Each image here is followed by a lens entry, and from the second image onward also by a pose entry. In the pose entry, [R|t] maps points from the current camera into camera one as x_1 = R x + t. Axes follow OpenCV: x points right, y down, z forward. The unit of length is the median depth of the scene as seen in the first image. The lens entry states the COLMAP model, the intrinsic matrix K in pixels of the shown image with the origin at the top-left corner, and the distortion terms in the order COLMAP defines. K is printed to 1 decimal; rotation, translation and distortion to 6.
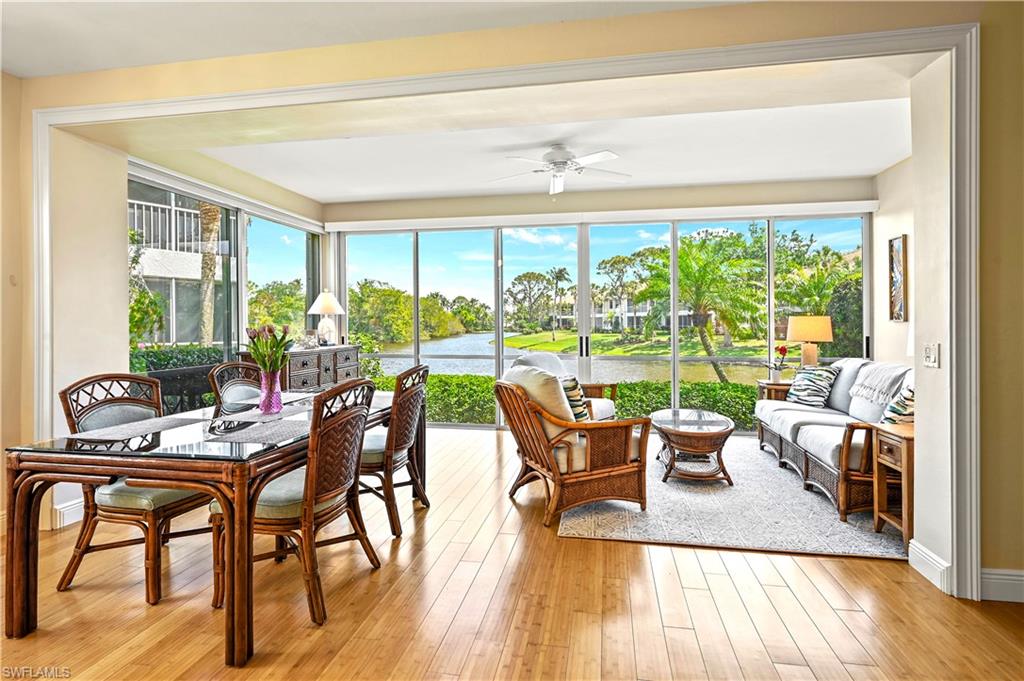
lens RADIAL K [[506.9, 0, 522.9], [0, 506.9, 321.0], [0, 0, 1]] dist [-0.010411, 0.002196]
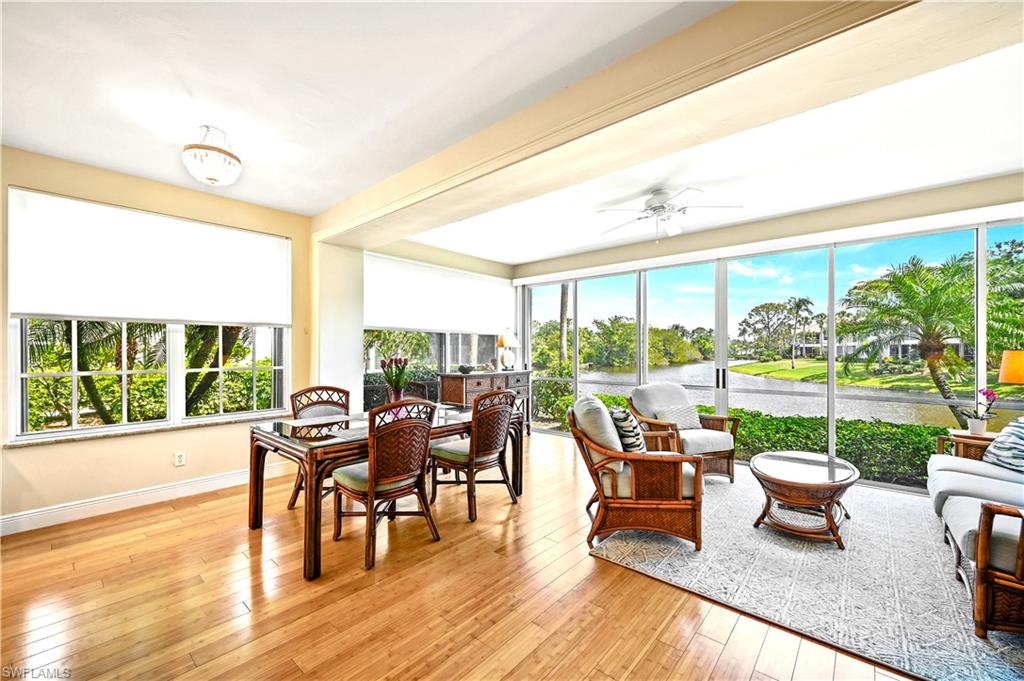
lens RADIAL K [[408.9, 0, 518.9], [0, 408.9, 348.3], [0, 0, 1]] dist [-0.004737, 0.001442]
pose [[0.853494, 0.001087, -0.521102, 0.232366], [-0.001760, 0.999998, -0.000796, -0.011109], [0.521100, 0.001596, 0.853494, 0.093827]]
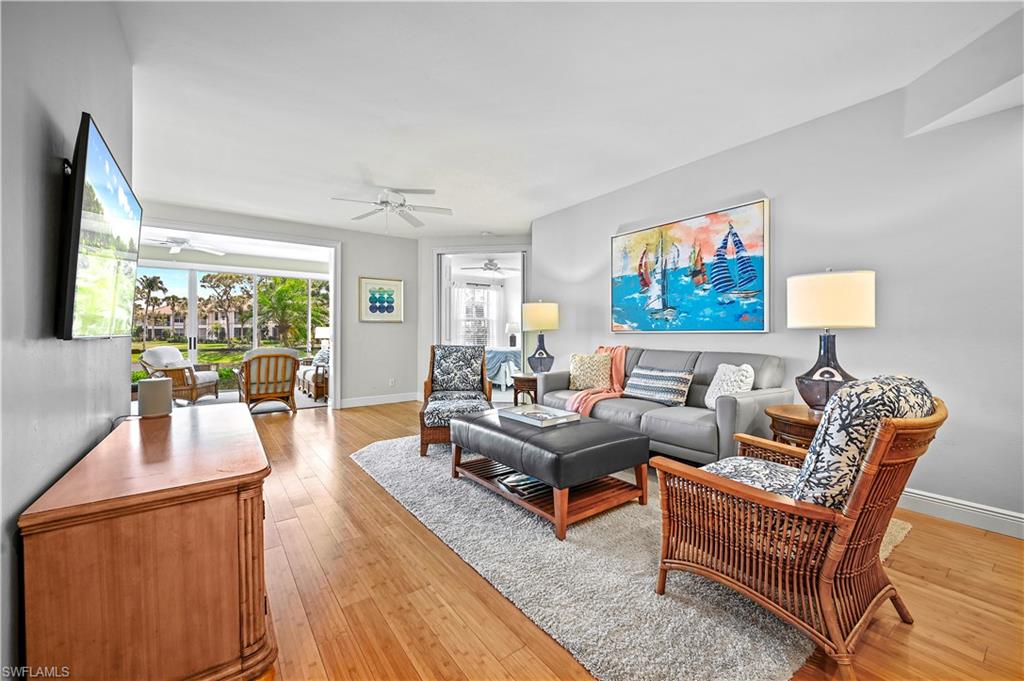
lens RADIAL K [[408.9, 0, 520.1], [0, 408.9, 334.9], [0, 0, 1]] dist [-0.004737, 0.001442]
pose [[0.688710, 0.003475, 0.725028, -0.122455], [-0.006504, 0.999978, 0.001385, 0.016154], [-0.725007, -0.005669, 0.688718, -0.805697]]
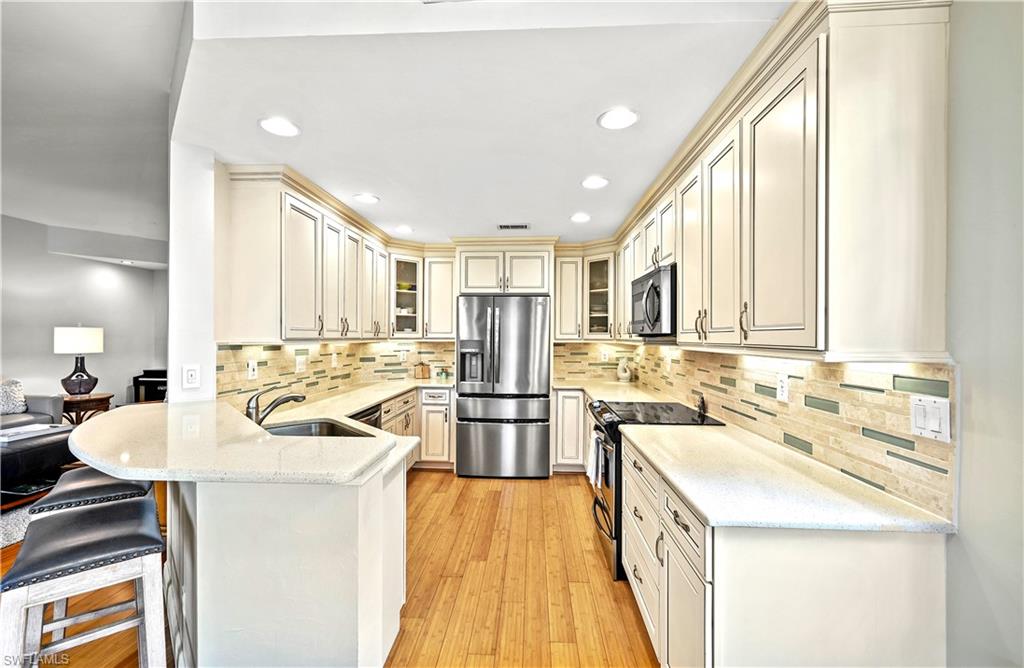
lens RADIAL K [[420.7, 0, 516.0], [0, 420.7, 334.7], [0, 0, 1]] dist [-0.011995, 0.000244]
pose [[-0.993186, 0.002135, -0.116520, -0.428966], [0.002985, 0.999970, -0.007120, -0.028872], [0.116501, -0.007419, -0.993163, 0.370282]]
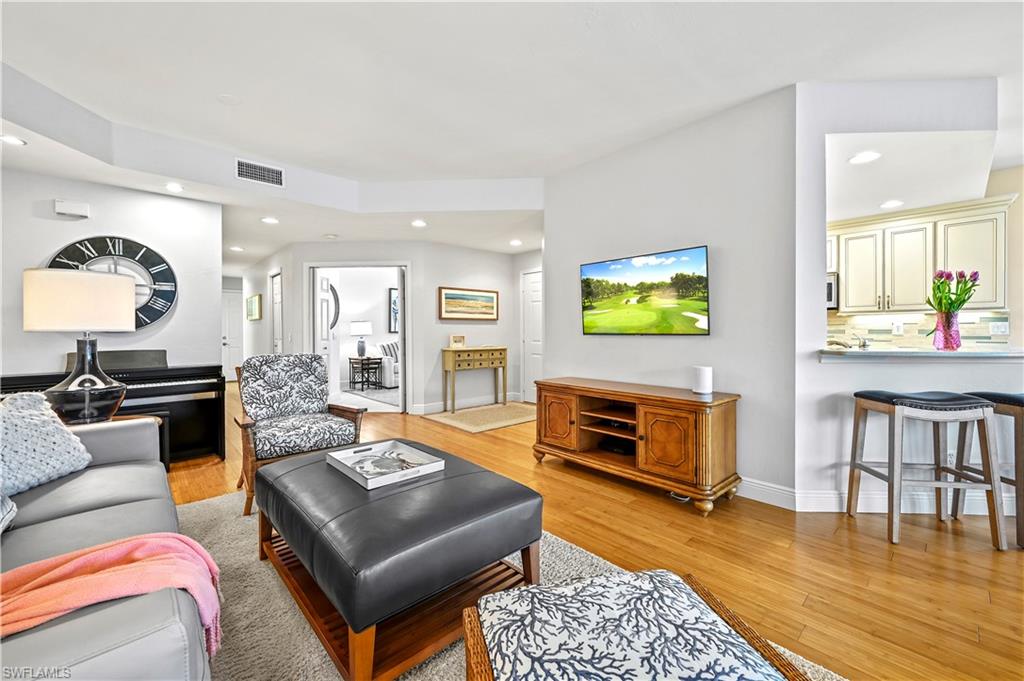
lens RADIAL K [[408.9, 0, 501.8], [0, 408.9, 331.6], [0, 0, 1]] dist [-0.004737, 0.001442]
pose [[-0.625154, 0.011357, -0.780419, 0.553699], [0.011062, 0.999923, 0.005690, 0.008669], [0.780423, -0.005076, -0.625231, -0.104402]]
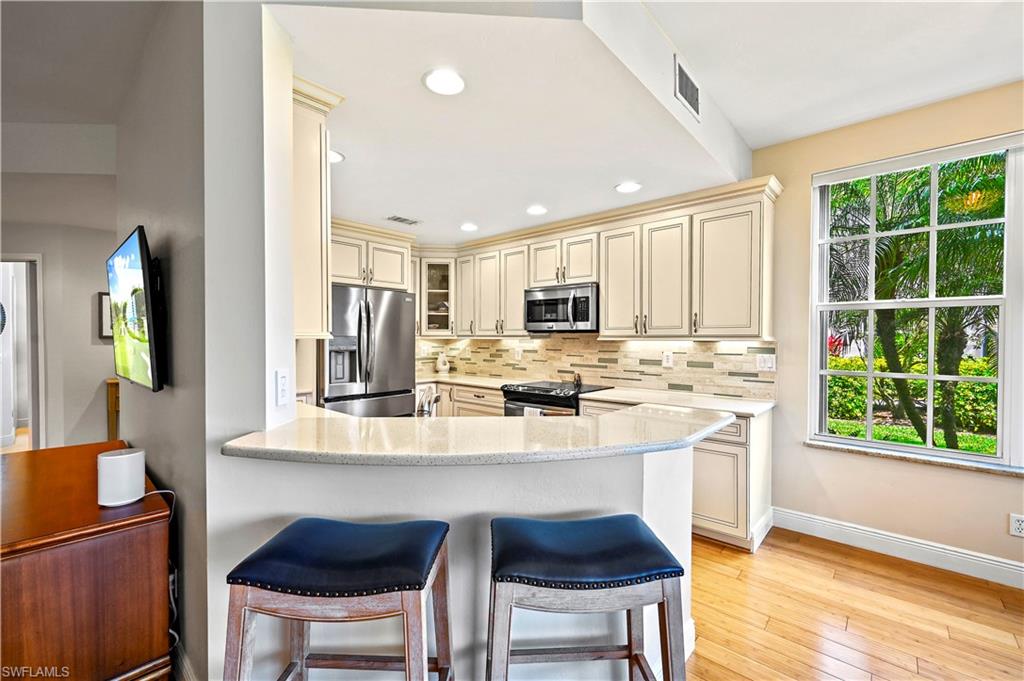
lens RADIAL K [[427.3, 0, 508.1], [0, 427.3, 341.2], [0, 0, 1]] dist [-0.002034, 0.000416]
pose [[-0.540435, 0.011993, -0.841300, 0.033582], [0.004264, 0.999925, 0.011515, -0.022348], [0.841375, 0.002636, -0.540446, 0.180065]]
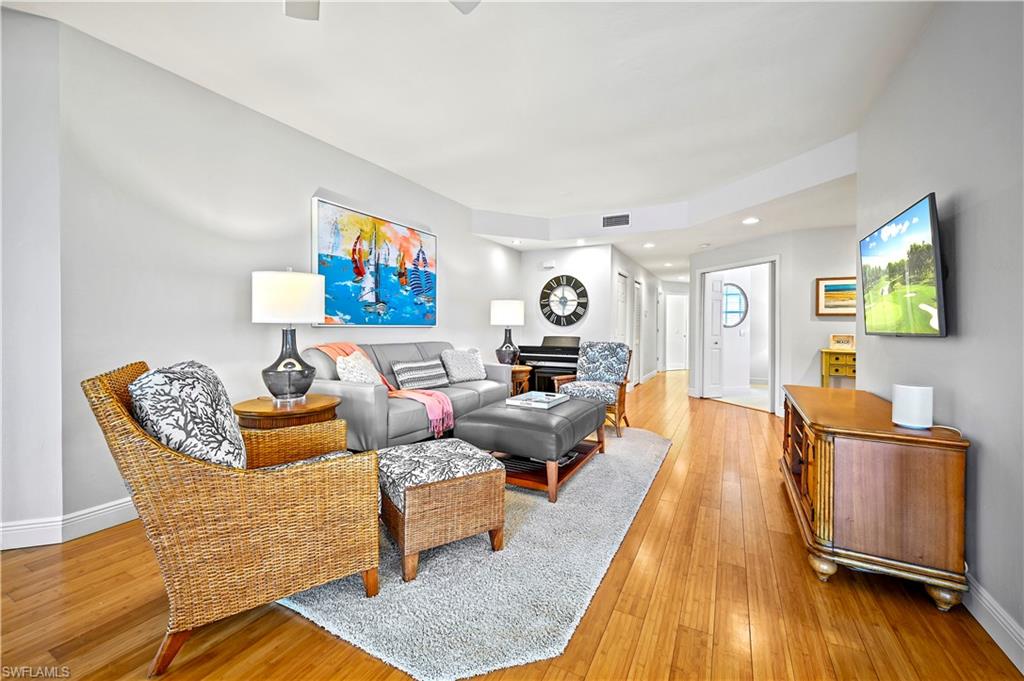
lens RADIAL K [[408.9, 0, 519.9], [0, 408.9, 324.2], [0, 0, 1]] dist [-0.004737, 0.001442]
pose [[-0.951154, -0.000228, 0.308716, 0.146119], [-0.003827, 0.999932, -0.011053, 0.013950], [-0.308692, -0.011694, -0.951090, 0.224708]]
